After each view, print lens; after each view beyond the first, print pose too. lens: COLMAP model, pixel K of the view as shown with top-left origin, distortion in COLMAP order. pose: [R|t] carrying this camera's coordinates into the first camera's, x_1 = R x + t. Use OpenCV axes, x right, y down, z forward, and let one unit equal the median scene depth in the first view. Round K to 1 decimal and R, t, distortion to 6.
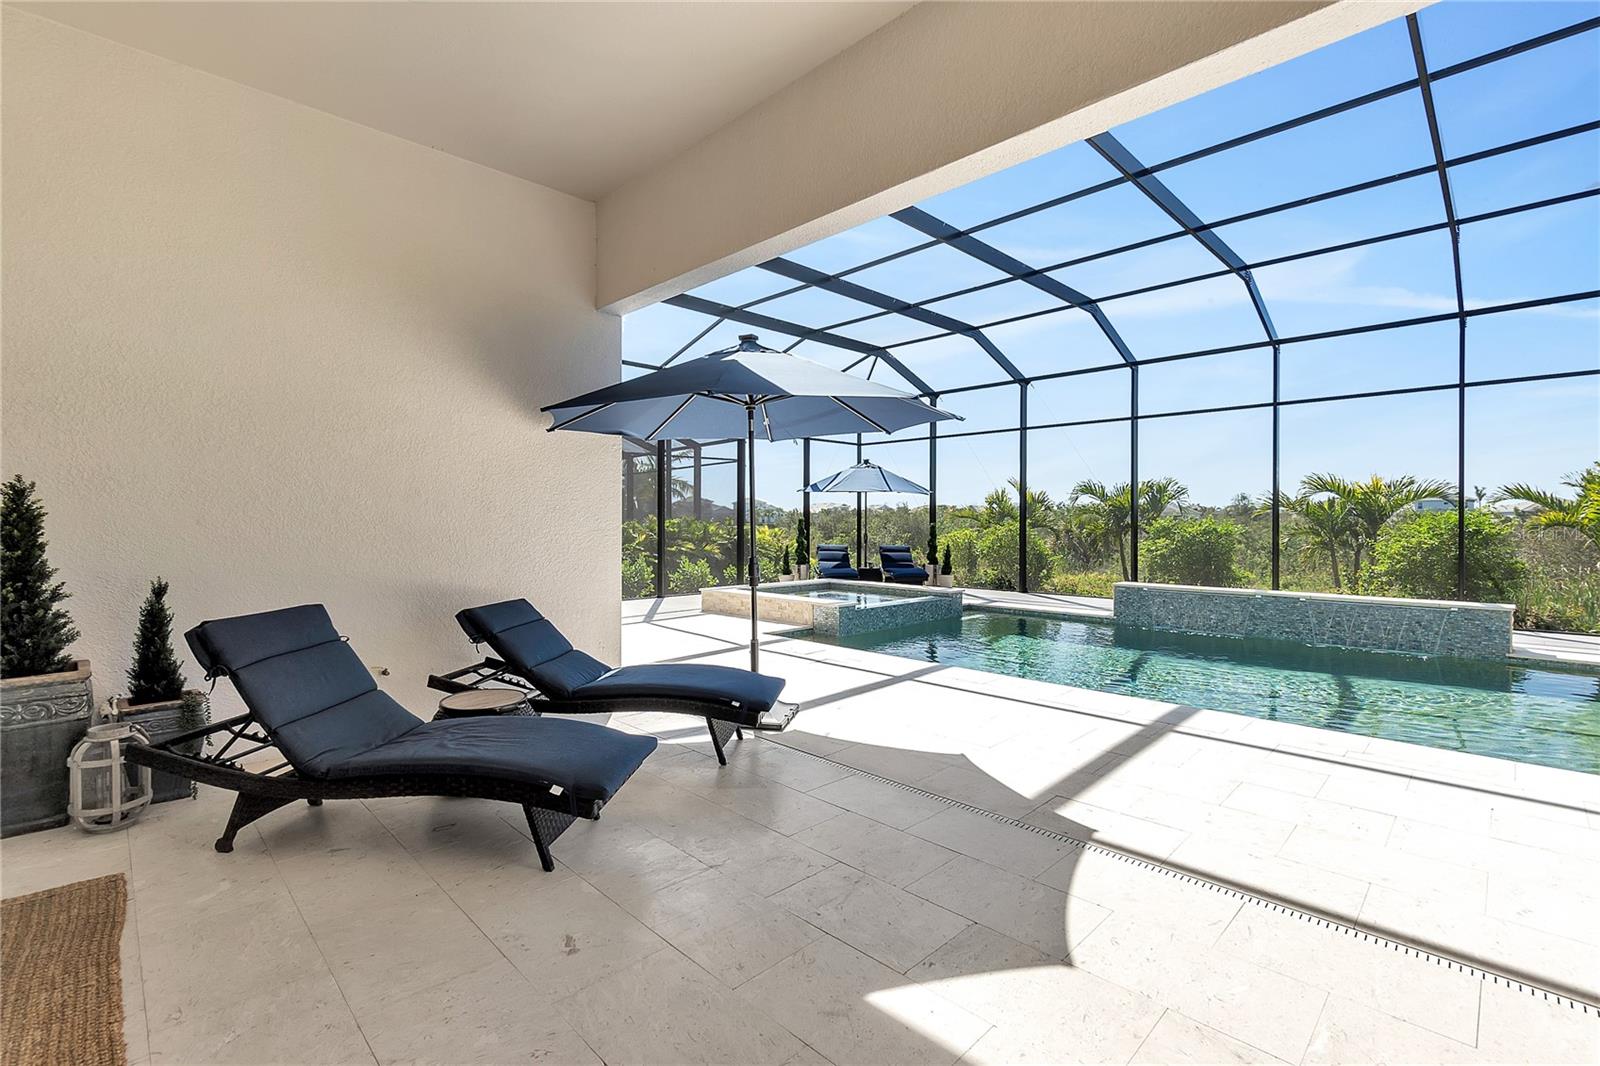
lens RADIAL K [[721.6, 0, 796.0], [0, 721.6, 529.3], [0, 0, 1]] dist [-0.004482, -0.000935]
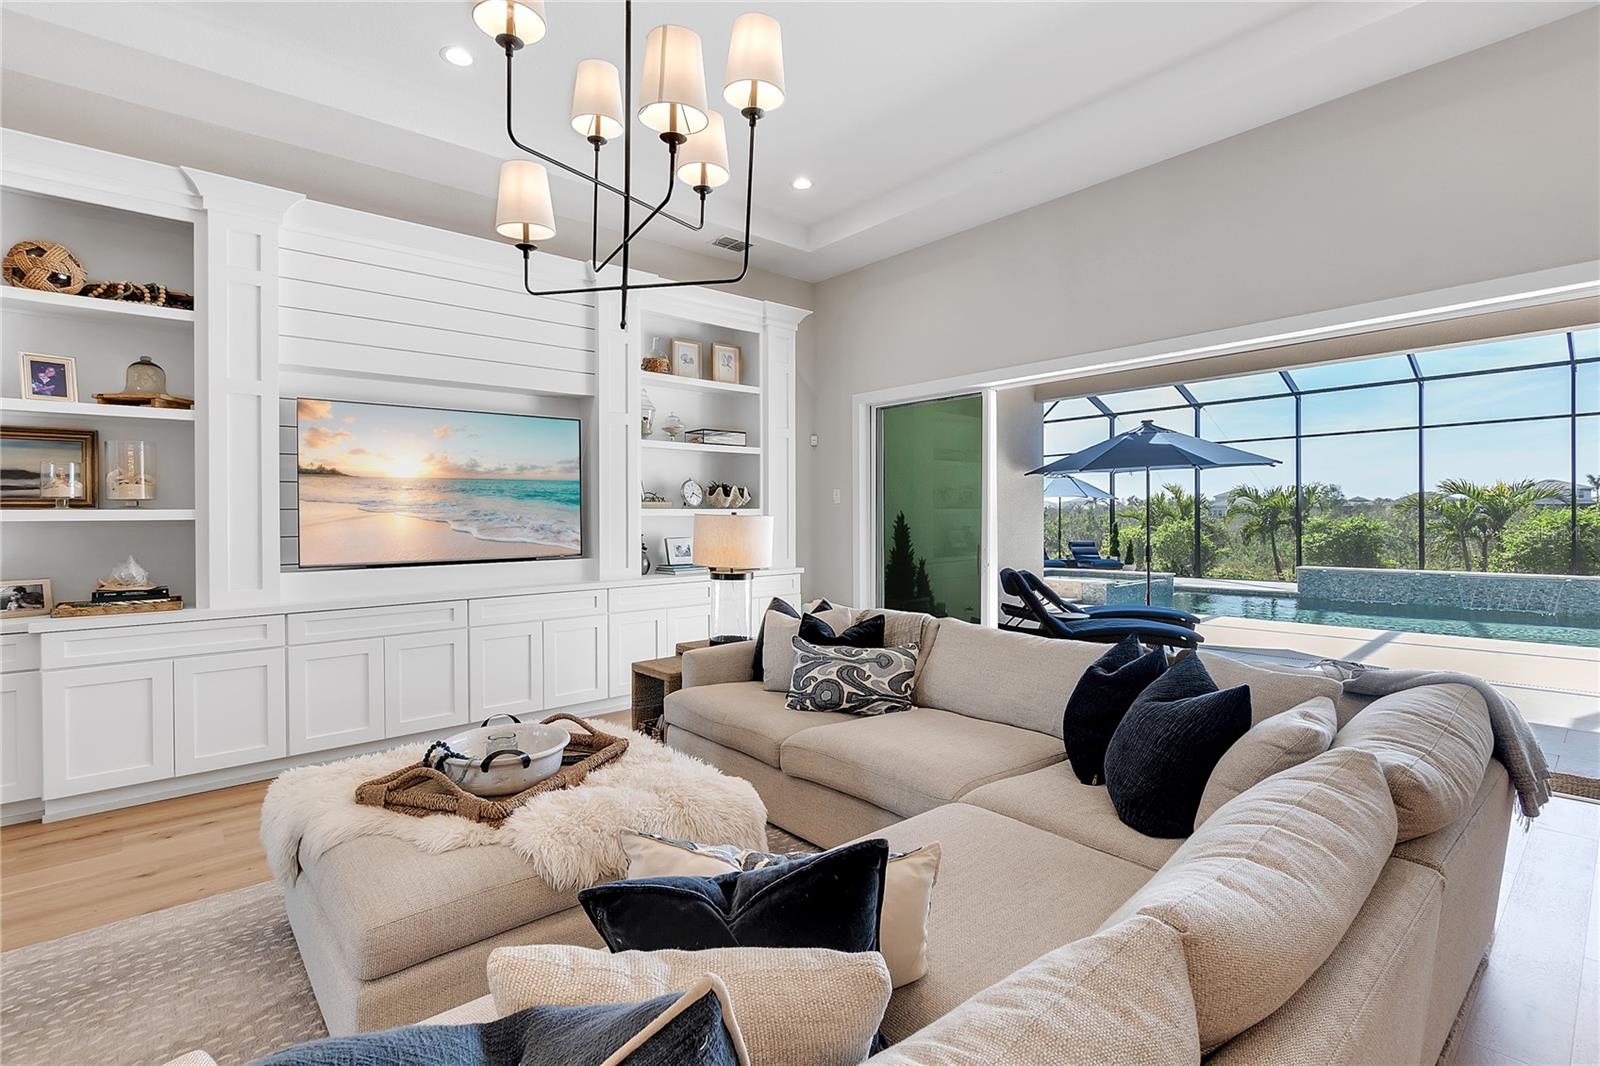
lens RADIAL K [[758.8, 0, 804.1], [0, 758.8, 528.2], [0, 0, 1]] dist [-0.000923, 0.000252]
pose [[0.998792, -0.010397, -0.048032, -0.334478], [0.010422, 0.999946, 0.000282, -0.005375], [0.048026, -0.000782, 0.998846, -0.366388]]
